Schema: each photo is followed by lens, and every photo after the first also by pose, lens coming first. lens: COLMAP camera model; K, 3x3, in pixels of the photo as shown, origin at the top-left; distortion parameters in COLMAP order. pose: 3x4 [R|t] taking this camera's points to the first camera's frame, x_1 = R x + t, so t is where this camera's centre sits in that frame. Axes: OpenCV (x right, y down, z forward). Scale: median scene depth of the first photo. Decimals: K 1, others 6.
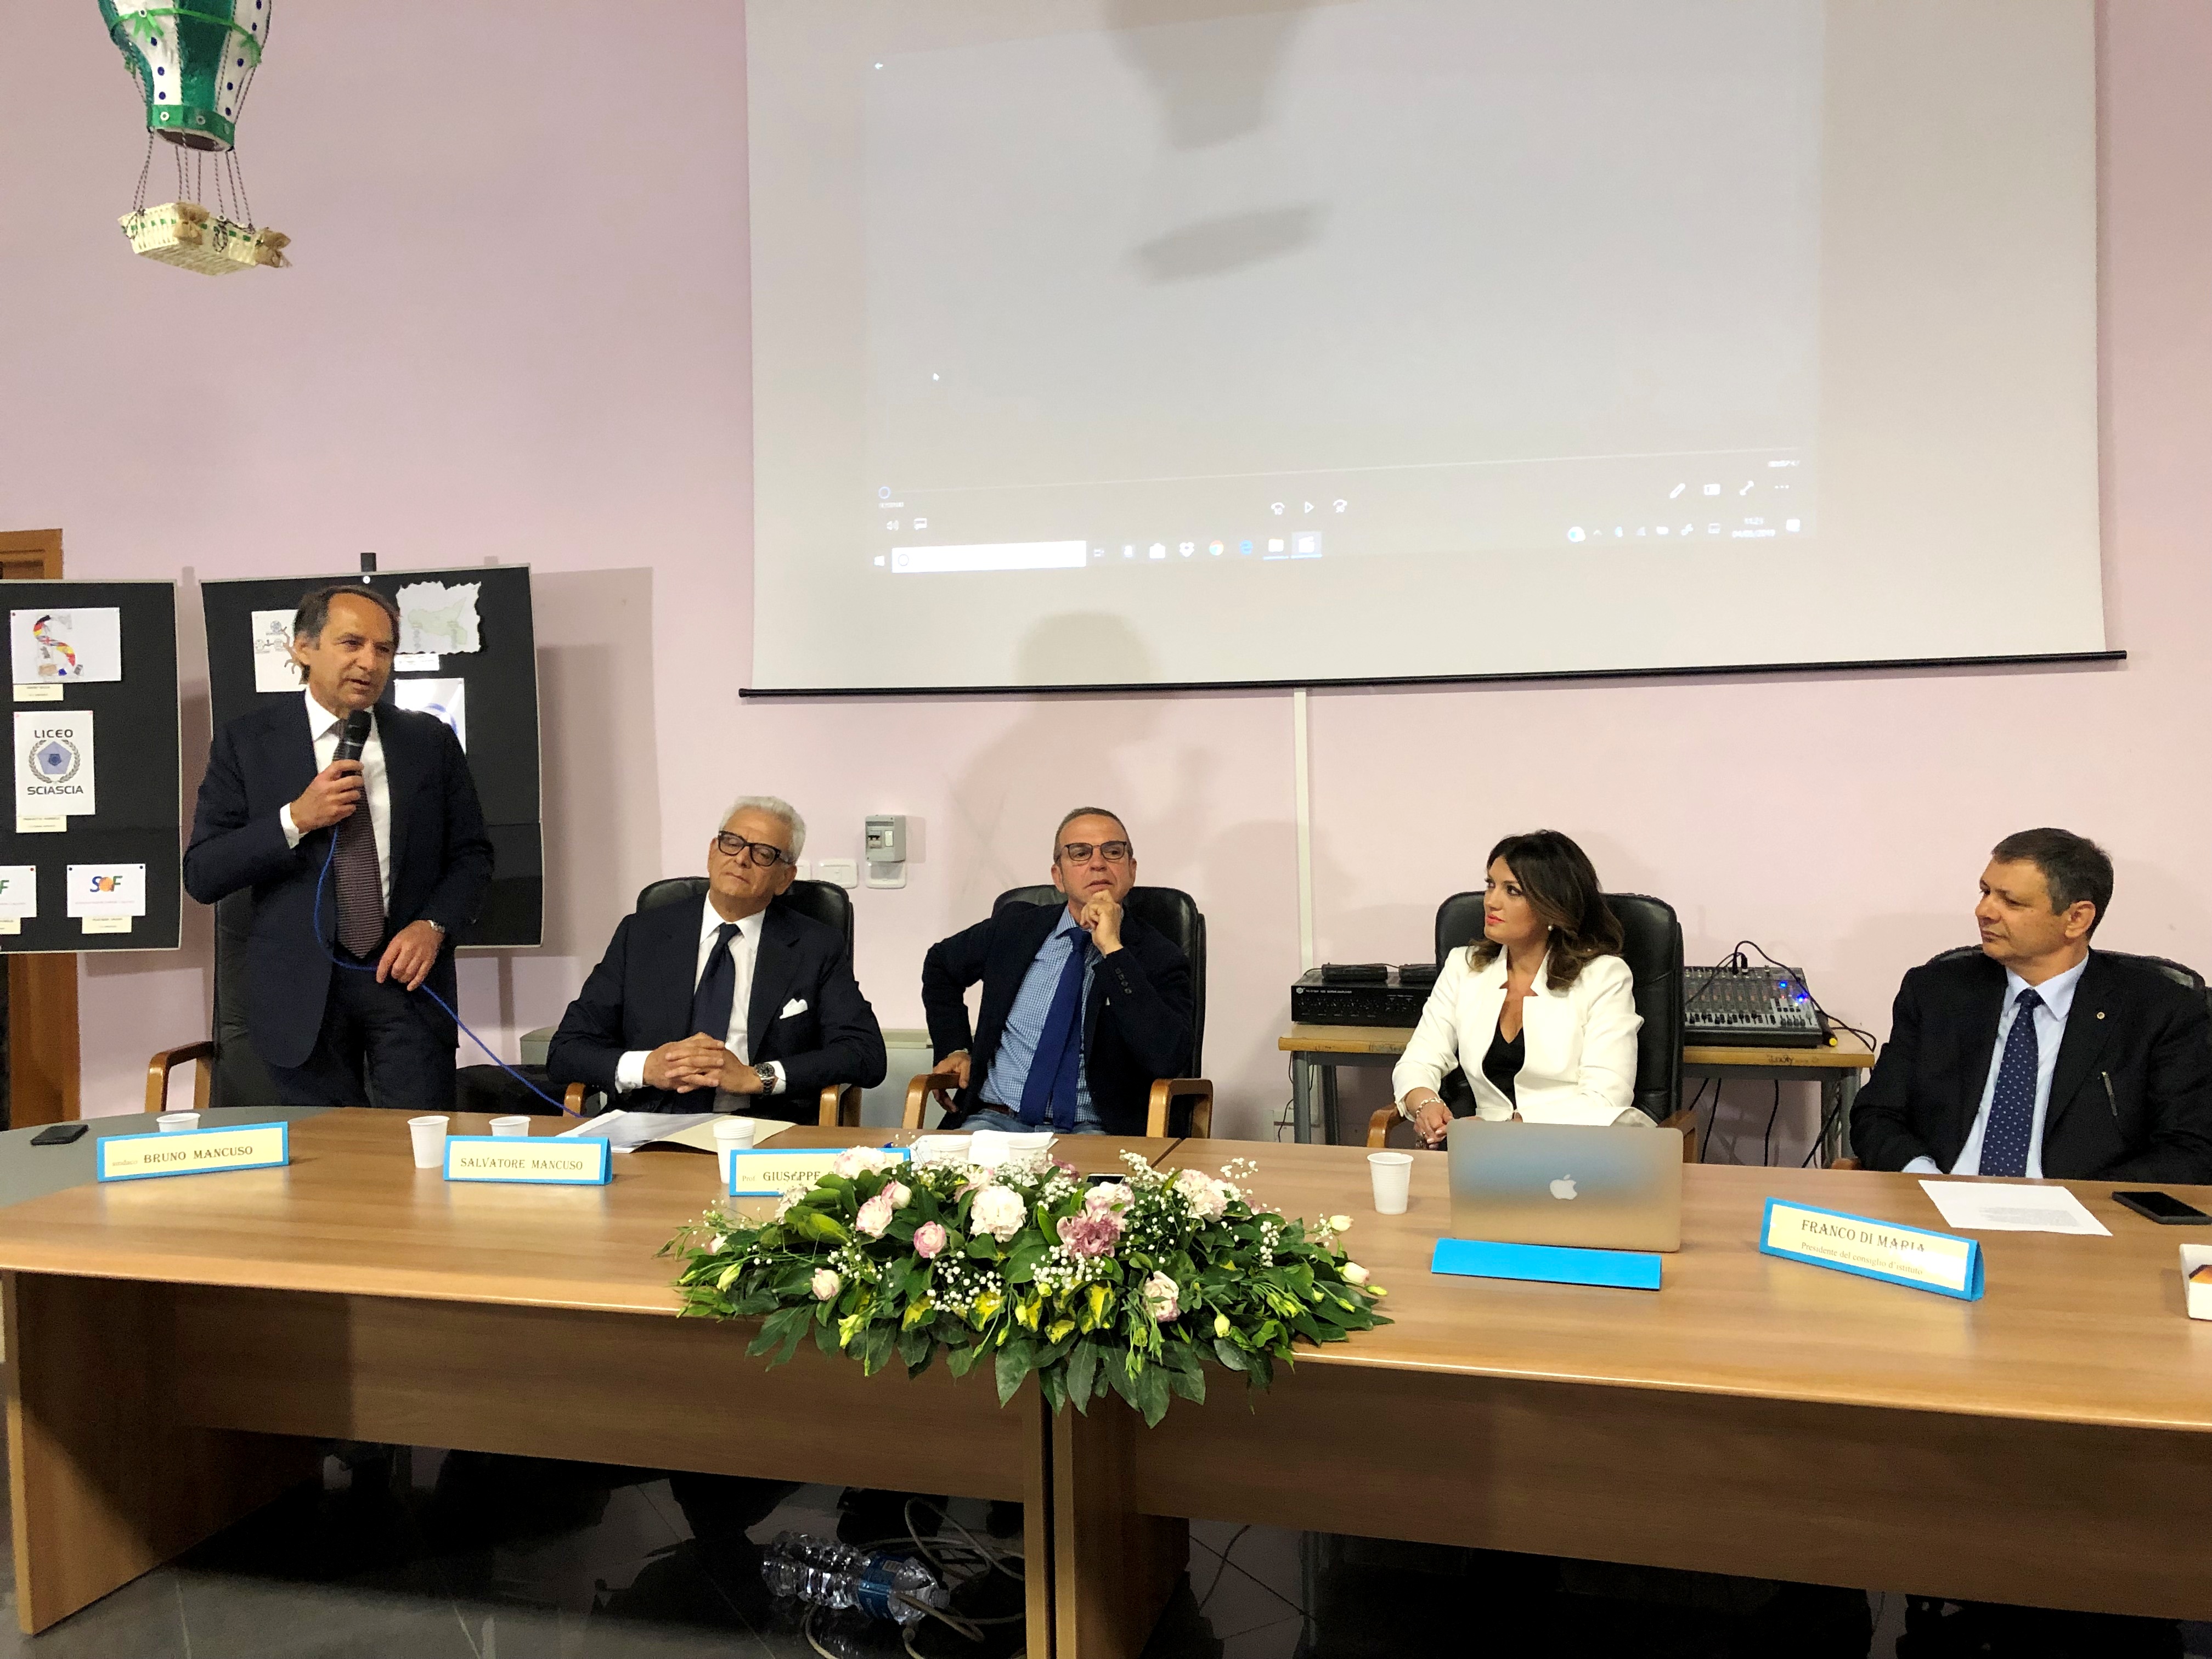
lens RADIAL K [[1845.5, 0, 1127.4], [0, 1845.5, 821.4], [0, 0, 1]] dist [-0.002068, 0.019496]
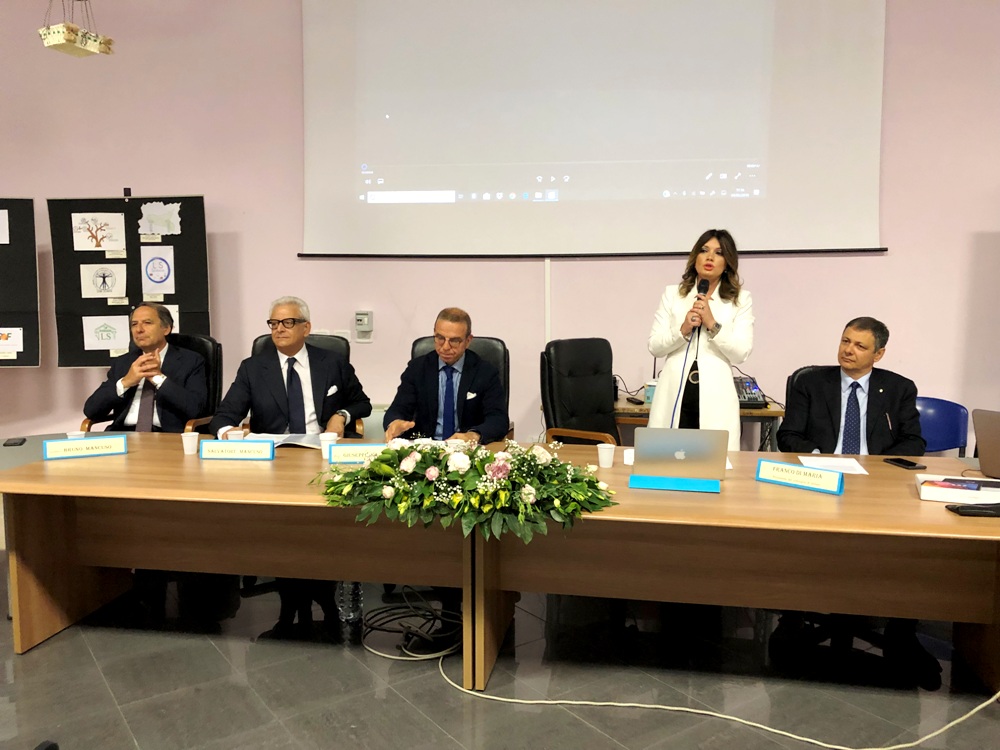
lens RADIAL K [[834.3, 0, 504.4], [0, 834.3, 376.4], [0, 0, 1]] dist [-0.002068, 0.019496]
pose [[0.995619, 0.006631, 0.093263, -0.079419], [-0.012216, 0.998157, 0.059442, 0.021556], [-0.092697, -0.060321, 0.993866, -0.069450]]
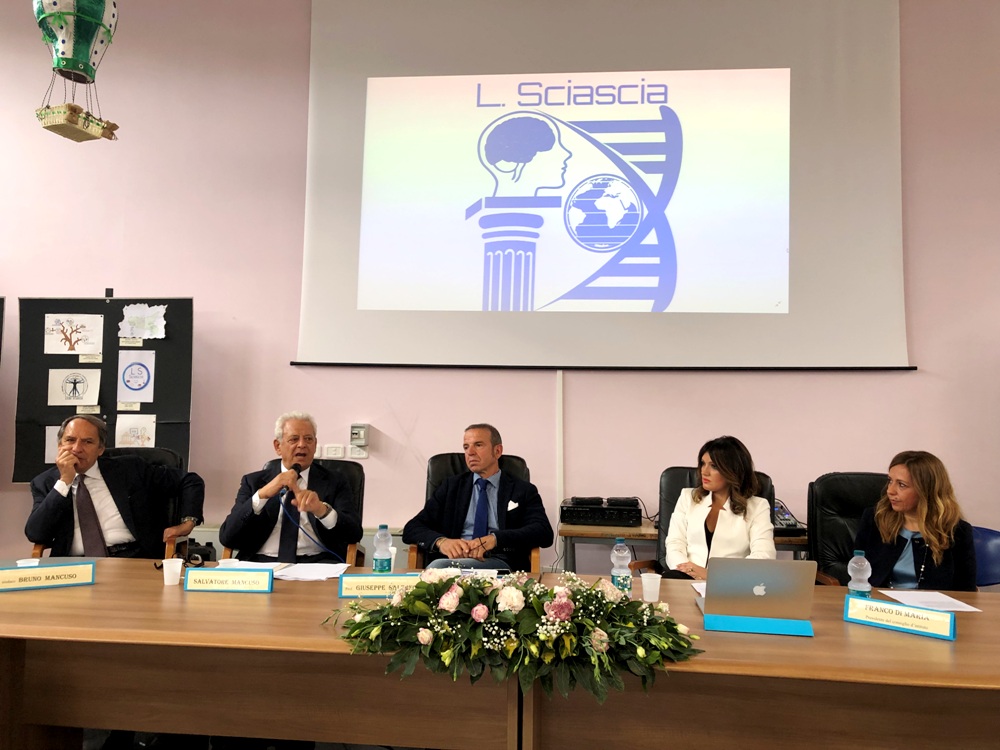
lens RADIAL K [[834.3, 0, 505.6], [0, 834.3, 370.5], [0, 0, 1]] dist [-0.002068, 0.019496]
pose [[0.989587, 0.038989, 0.138554, -0.148720], [-0.025807, 0.995077, -0.095689, 0.033534], [-0.141603, 0.091117, 0.985721, 0.048018]]
